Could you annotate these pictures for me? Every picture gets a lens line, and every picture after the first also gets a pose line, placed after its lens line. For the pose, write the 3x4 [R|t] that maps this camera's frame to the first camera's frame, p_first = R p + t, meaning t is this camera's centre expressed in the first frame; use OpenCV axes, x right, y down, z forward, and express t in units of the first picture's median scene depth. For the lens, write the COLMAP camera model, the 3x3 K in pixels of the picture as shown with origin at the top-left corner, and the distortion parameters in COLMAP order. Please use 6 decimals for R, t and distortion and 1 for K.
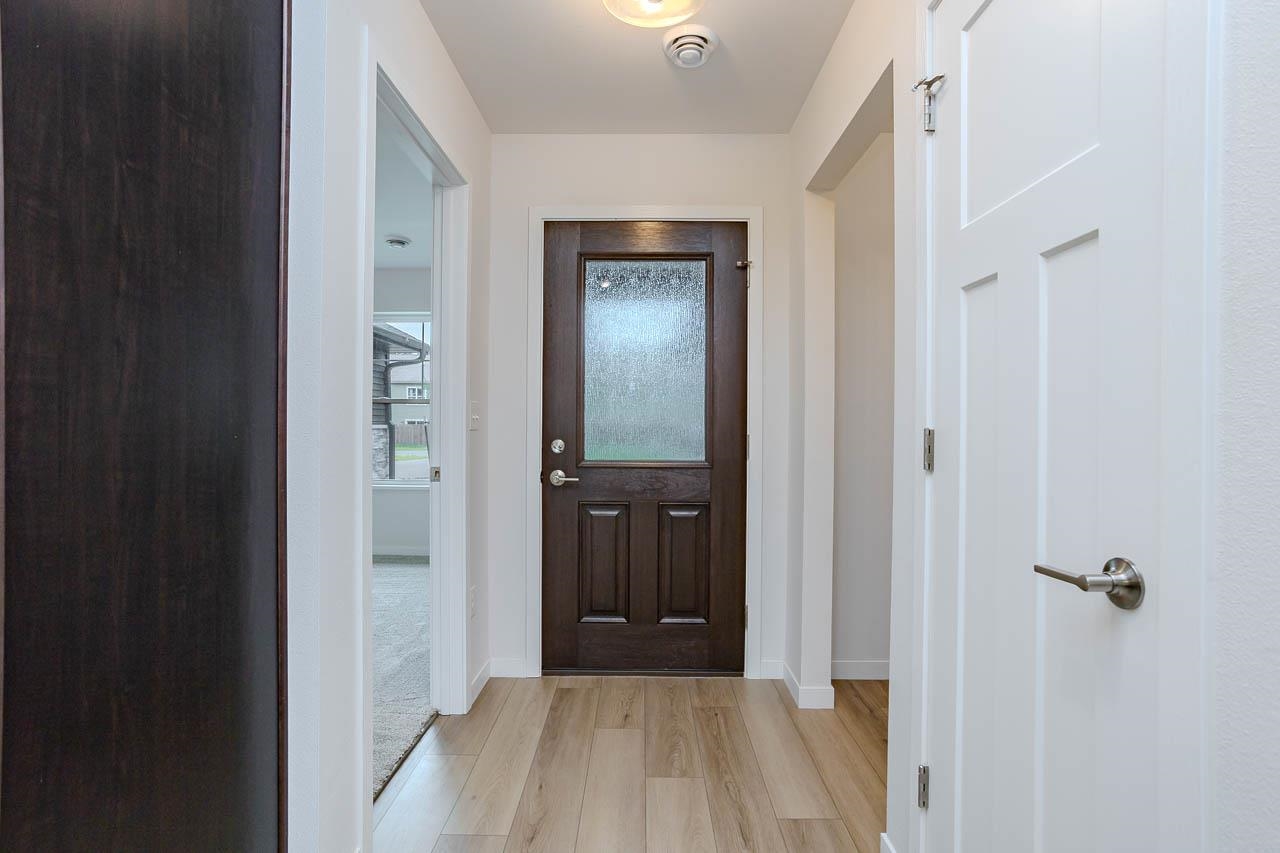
lens RADIAL K [[611.5, 0, 639.2], [0, 611.5, 428.7], [0, 0, 1]] dist [-0.031989, 0.013478]
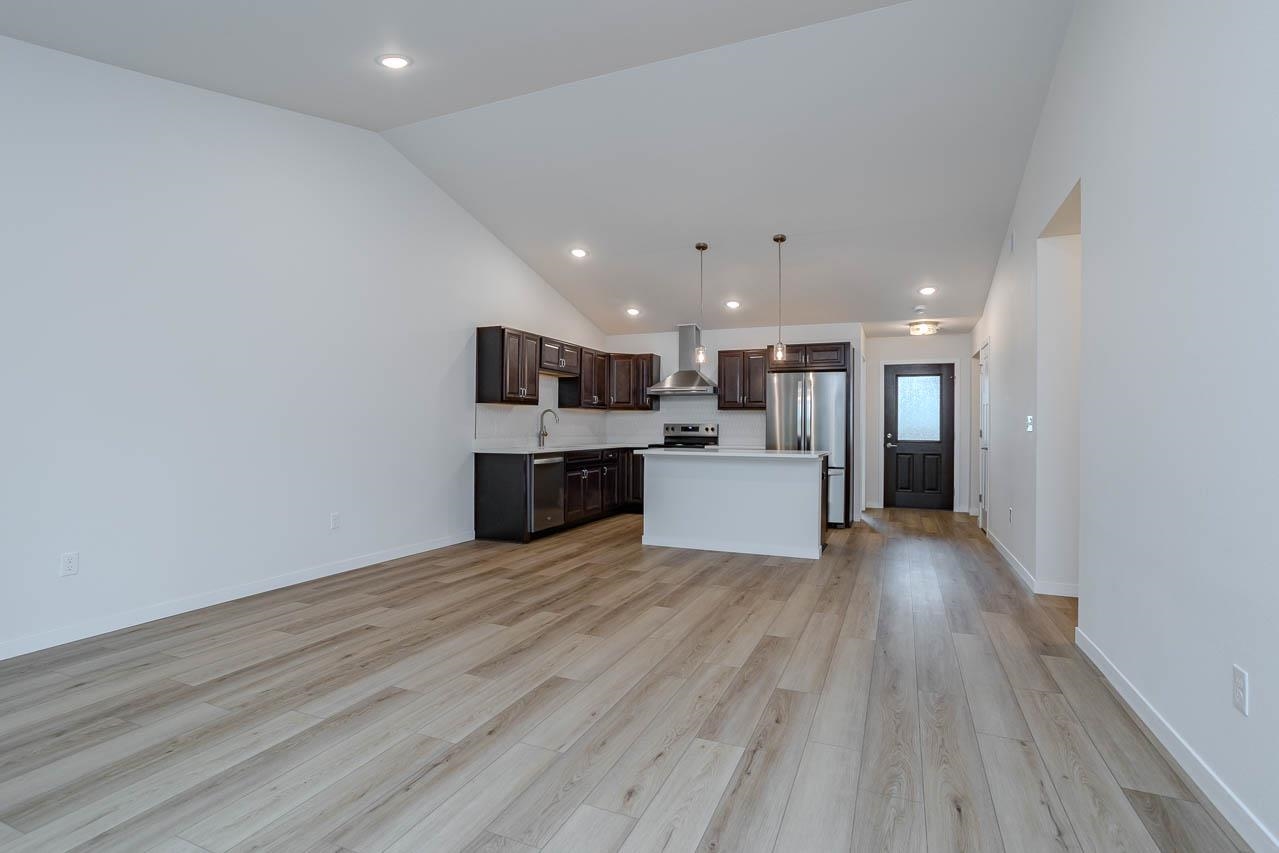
lens RADIAL K [[611.0, 0, 641.4], [0, 611.0, 430.8], [0, 0, 1]] dist [-0.031989, 0.013478]
pose [[0.925273, 0.000662, -0.379300, -0.125211], [-0.002463, 0.999988, -0.004264, 0.019565], [0.379293, 0.004880, 0.925264, -2.434814]]
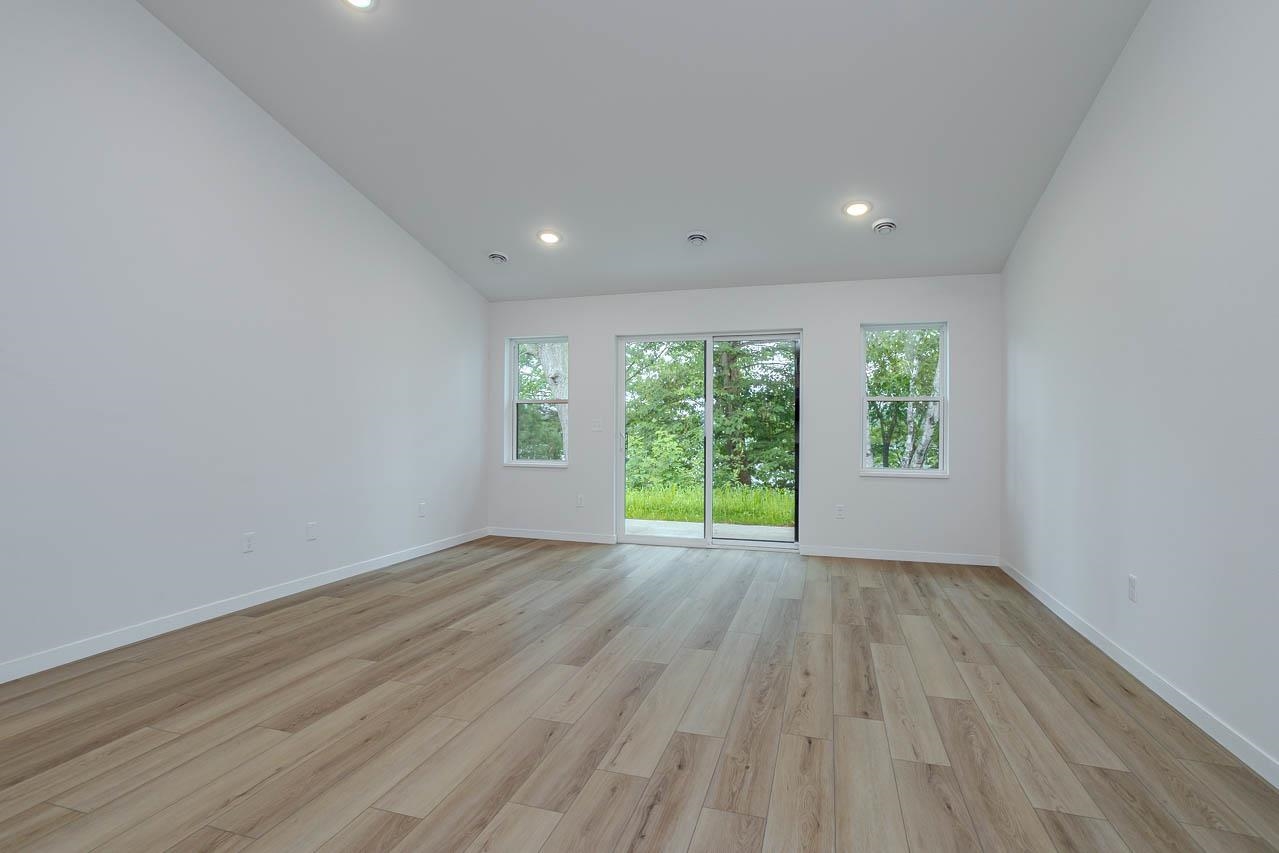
lens RADIAL K [[611.0, 0, 634.0], [0, 611.0, 417.9], [0, 0, 1]] dist [-0.031989, 0.013478]
pose [[-0.957063, -0.007584, 0.289779, -1.037311], [-0.010446, 0.999911, -0.008331, -0.003857], [-0.289690, -0.011000, -0.957057, -0.551298]]
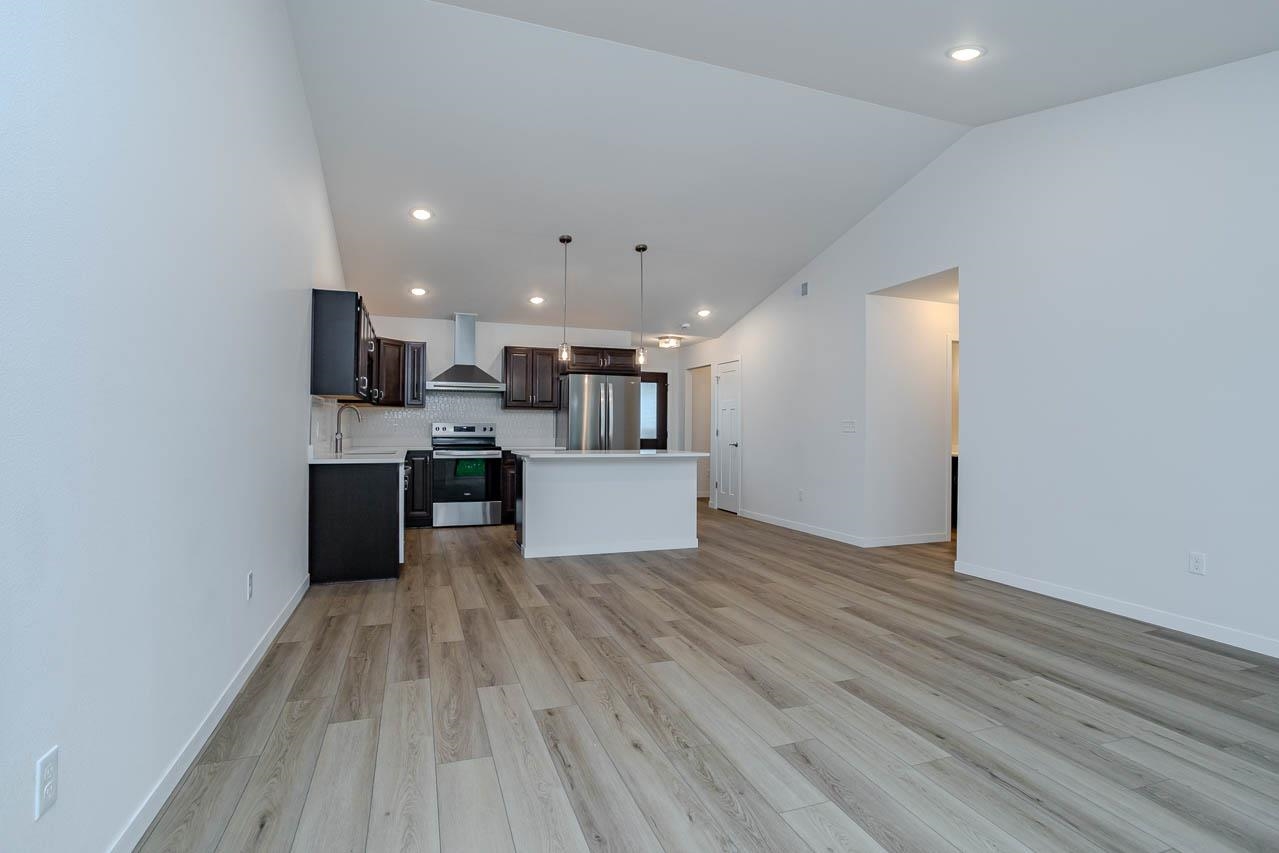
lens RADIAL K [[611.0, 0, 636.5], [0, 611.0, 431.1], [0, 0, 1]] dist [-0.031989, 0.013478]
pose [[0.934816, -0.002398, 0.355125, -1.304562], [0.002316, 0.999997, 0.000655, 0.006490], [-0.355126, 0.000210, 0.934818, -2.372747]]
